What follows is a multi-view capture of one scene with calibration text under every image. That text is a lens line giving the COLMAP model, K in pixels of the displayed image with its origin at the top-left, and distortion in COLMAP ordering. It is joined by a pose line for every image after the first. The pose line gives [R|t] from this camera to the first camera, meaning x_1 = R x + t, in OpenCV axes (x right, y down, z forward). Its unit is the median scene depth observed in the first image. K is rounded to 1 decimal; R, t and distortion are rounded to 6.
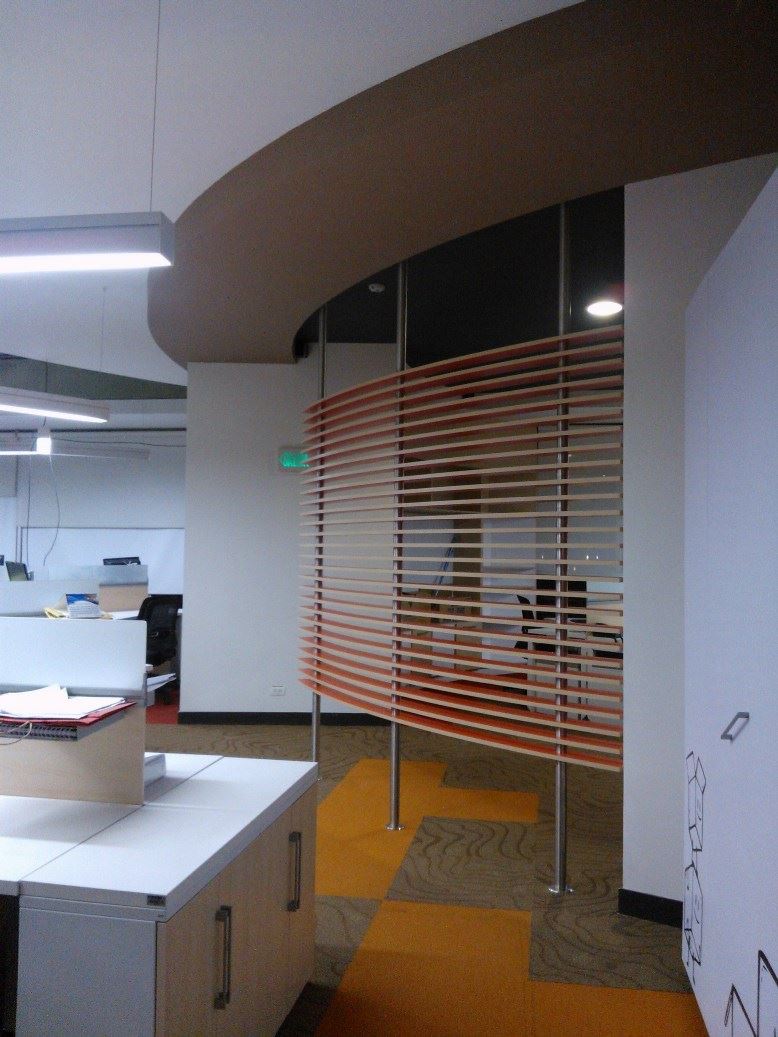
lens RADIAL K [[880.4, 0, 392.2], [0, 880.4, 513.8], [0, 0, 1]] dist [-0.042938, -0.032157]
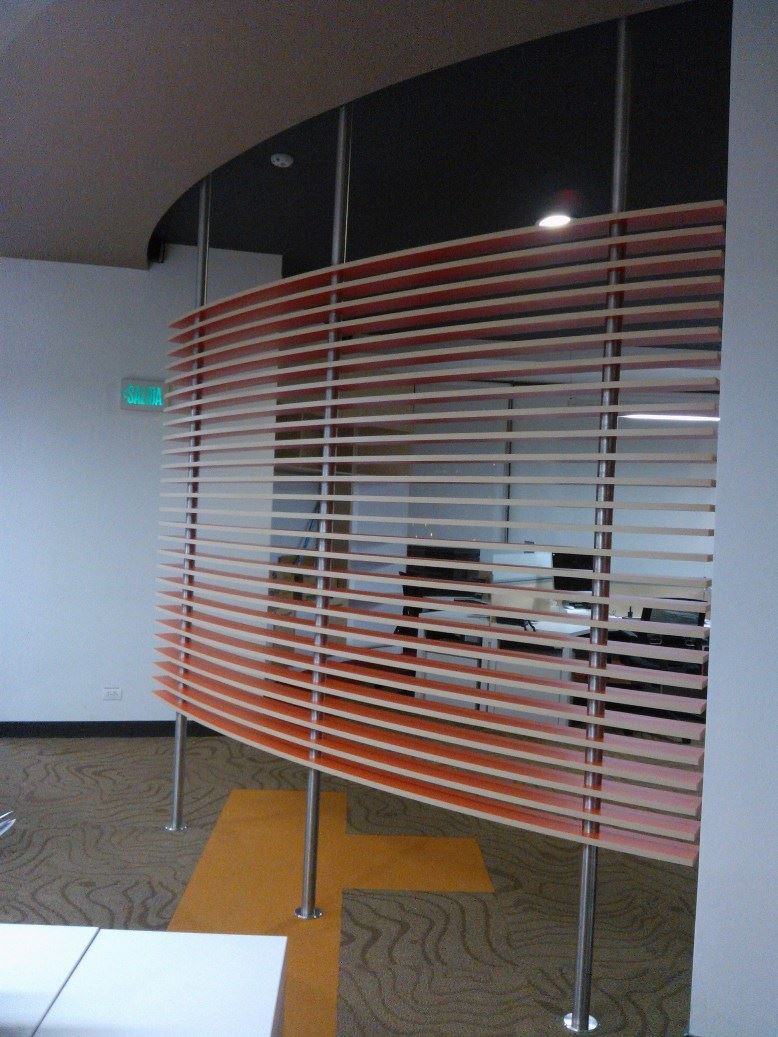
lens RADIAL K [[880.4, 0, 398.7], [0, 880.4, 515.8], [0, 0, 1]] dist [-0.042938, -0.032157]
pose [[0.975602, 0.026991, 0.217881, -0.074218], [-0.037313, 0.998361, 0.043399, 0.002156], [-0.216352, -0.050470, 0.975010, 0.262336]]
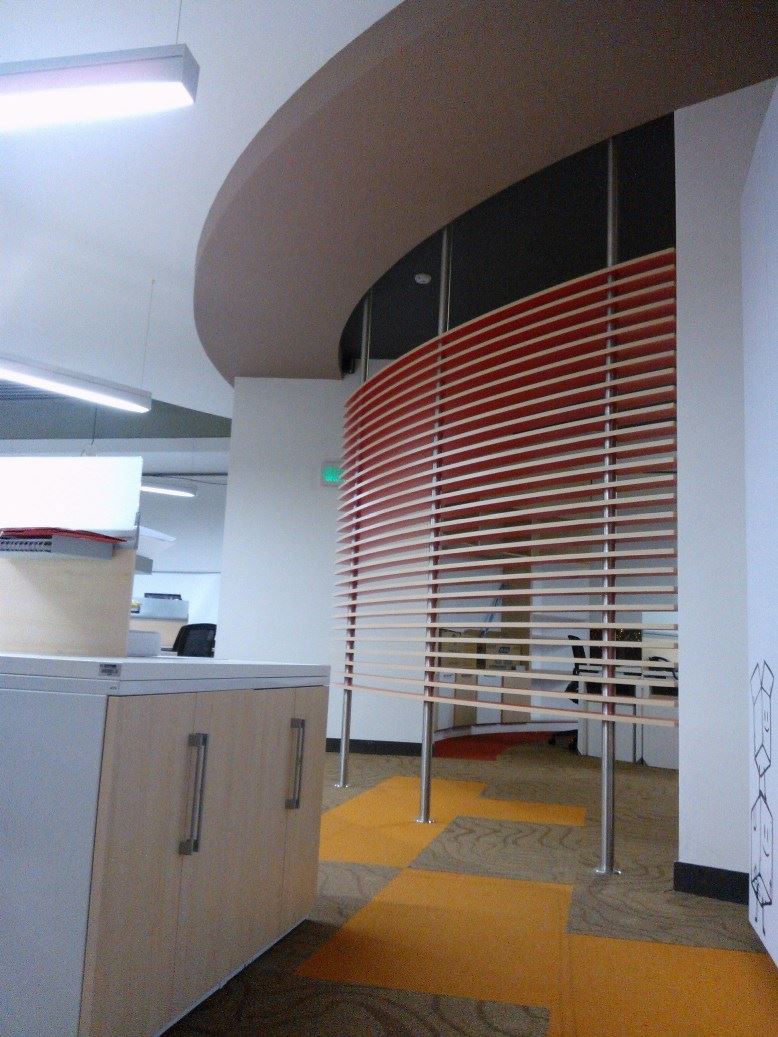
lens RADIAL K [[880.4, 0, 391.3], [0, 880.4, 525.2], [0, 0, 1]] dist [-0.042938, -0.032157]
pose [[0.997646, 0.022795, -0.064670, 0.016983], [-0.029570, 0.993946, -0.105815, 0.125916], [0.061867, 0.107479, 0.992281, 0.051838]]
